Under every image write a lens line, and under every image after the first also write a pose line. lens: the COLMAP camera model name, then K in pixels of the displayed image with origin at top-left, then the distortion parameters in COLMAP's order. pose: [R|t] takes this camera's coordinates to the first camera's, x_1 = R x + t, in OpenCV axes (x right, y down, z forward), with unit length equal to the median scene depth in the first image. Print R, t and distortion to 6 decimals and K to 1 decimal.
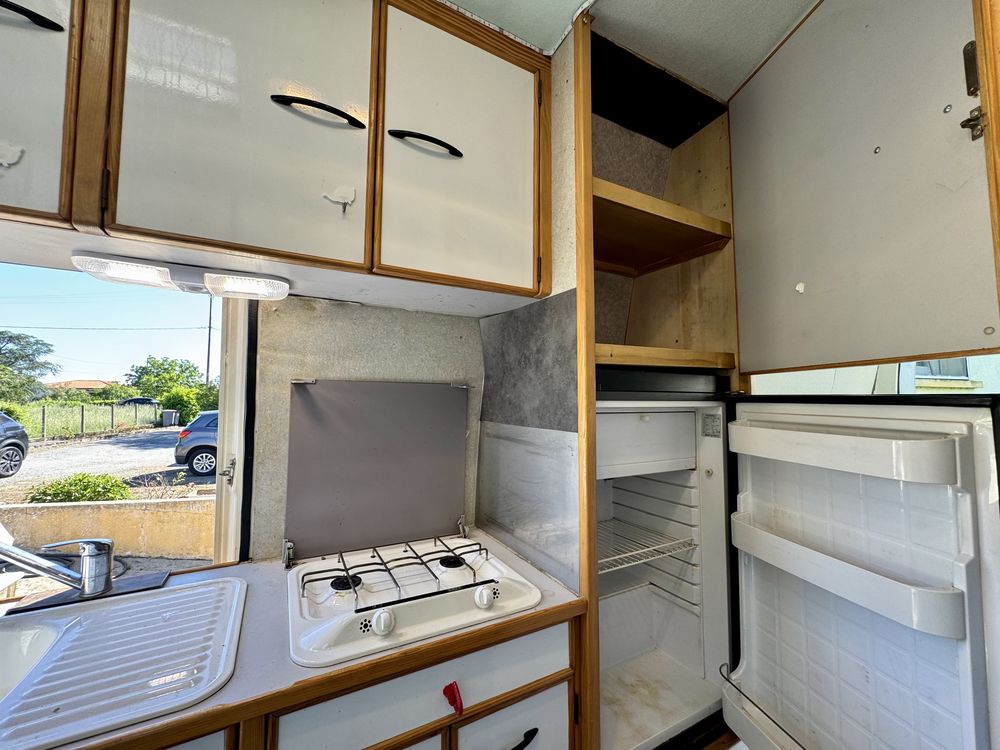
lens RADIAL K [[400.1, 0, 499.3], [0, 400.1, 377.0], [0, 0, 1]] dist [-0.003488, -0.000040]
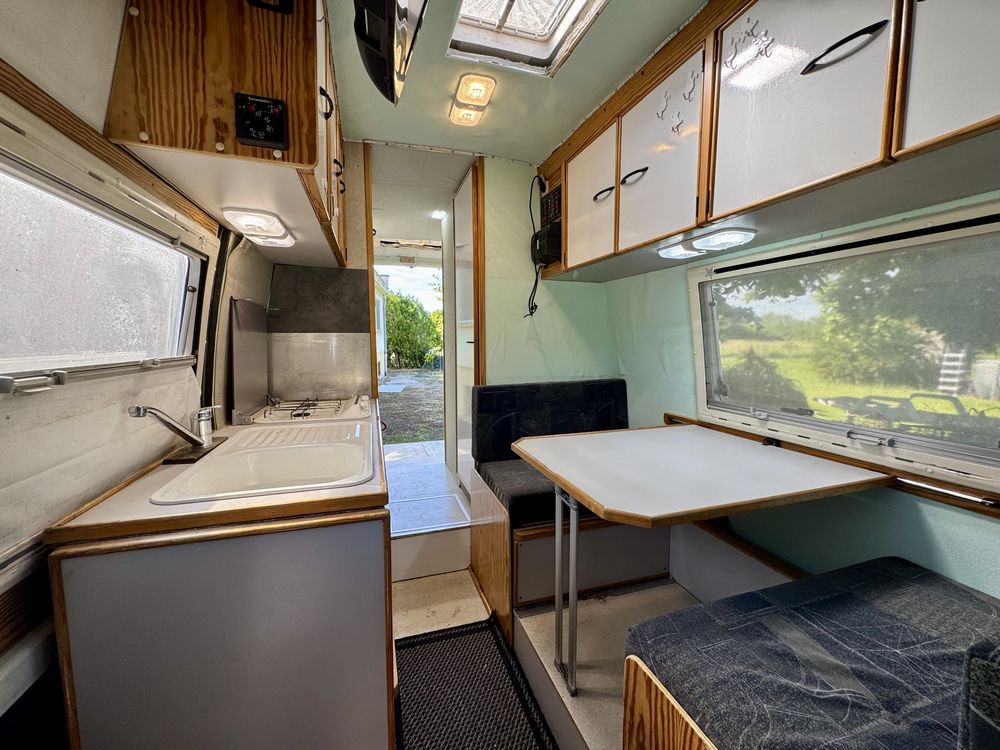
lens RADIAL K [[400.1, 0, 496.7], [0, 400.1, 373.3], [0, 0, 1]] dist [-0.003488, -0.000040]
pose [[0.188532, -0.087594, 0.978153, -1.689800], [-0.050304, 0.993846, 0.098695, 0.088116], [-0.980778, -0.067812, 0.182966, -0.157880]]
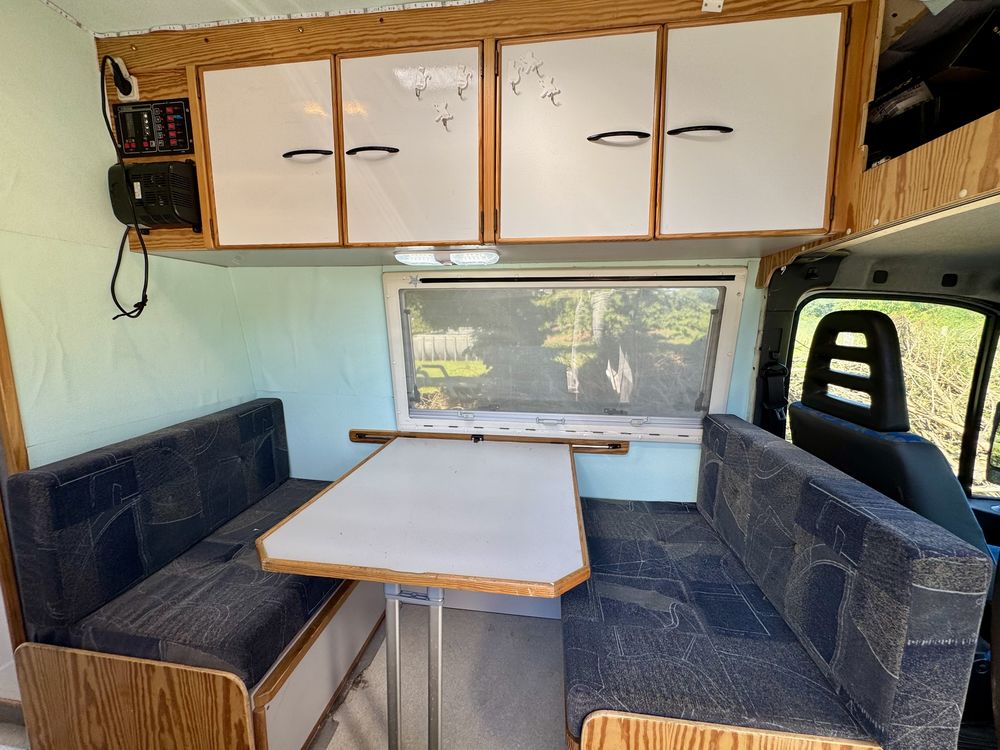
lens RADIAL K [[400.1, 0, 493.3], [0, 400.1, 371.1], [0, 0, 1]] dist [-0.003488, -0.000040]
pose [[-0.804257, -0.082075, 0.588587, -1.095012], [-0.034628, 0.995207, 0.091459, -0.004332], [-0.593272, 0.053175, -0.803244, 0.411162]]
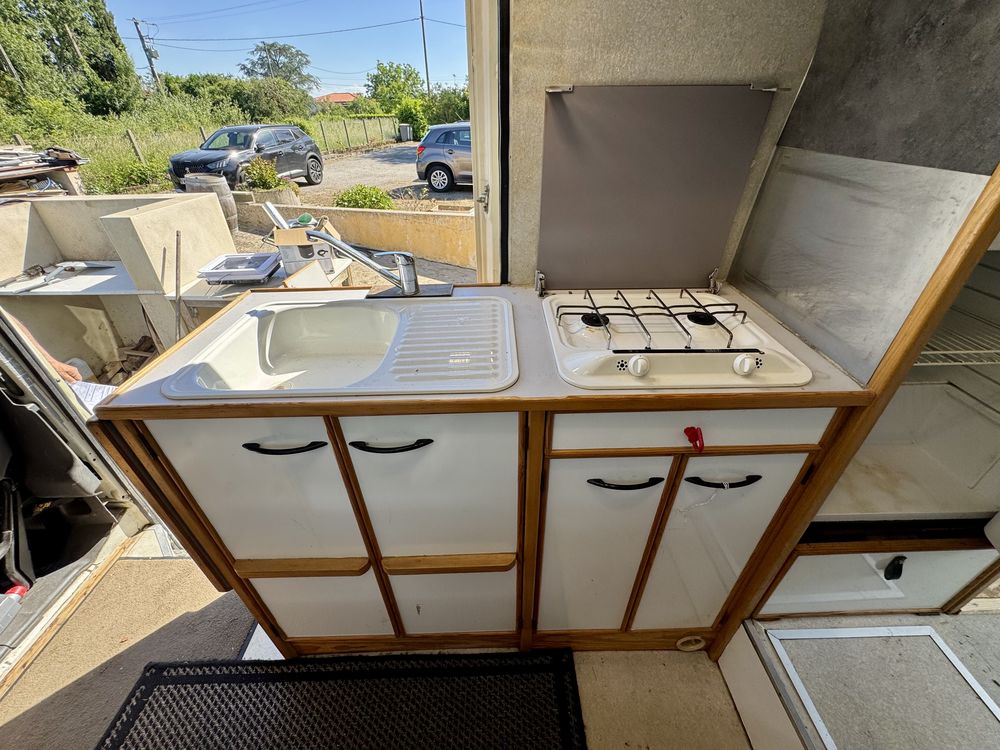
lens RADIAL K [[400.1, 0, 499.4], [0, 400.1, 373.6], [0, 0, 1]] dist [-0.003488, -0.000040]
pose [[0.883945, 0.243462, -0.399209, -0.128593], [0.045379, 0.805061, 0.591454, -0.009679], [0.465384, -0.540929, 0.700581, 0.050714]]
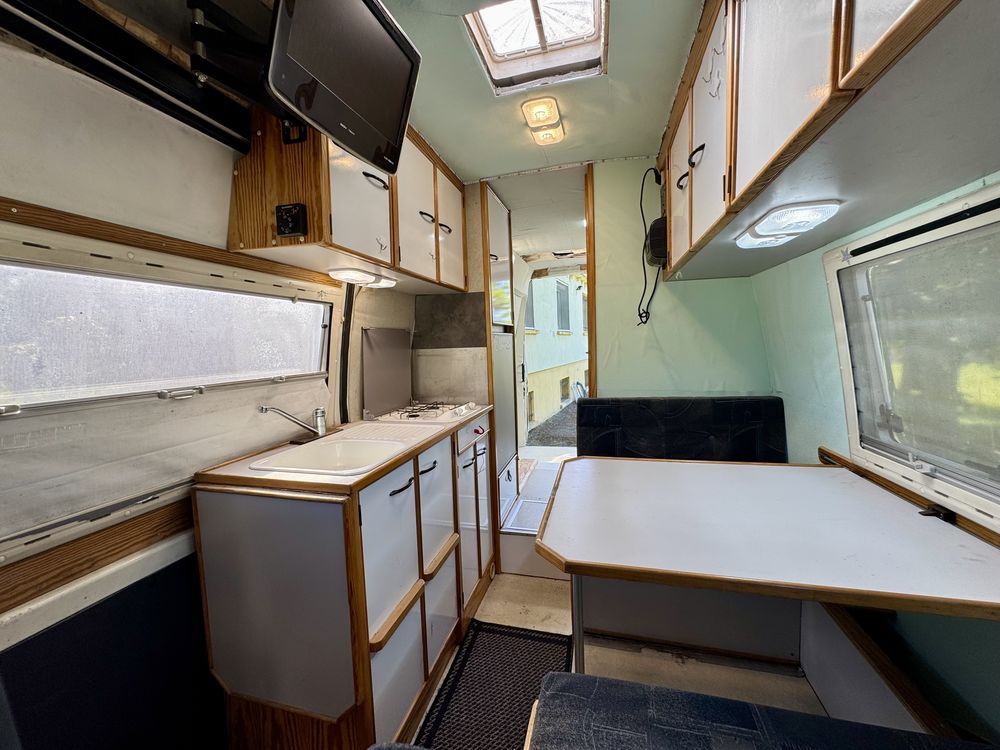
lens RADIAL K [[400.1, 0, 499.5], [0, 400.1, 373.5], [0, 0, 1]] dist [-0.003488, -0.000040]
pose [[0.686050, -0.077719, 0.723392, -1.438424], [-0.005677, 0.993676, 0.112141, 0.010248], [-0.727532, -0.081041, 0.681270, -0.767951]]
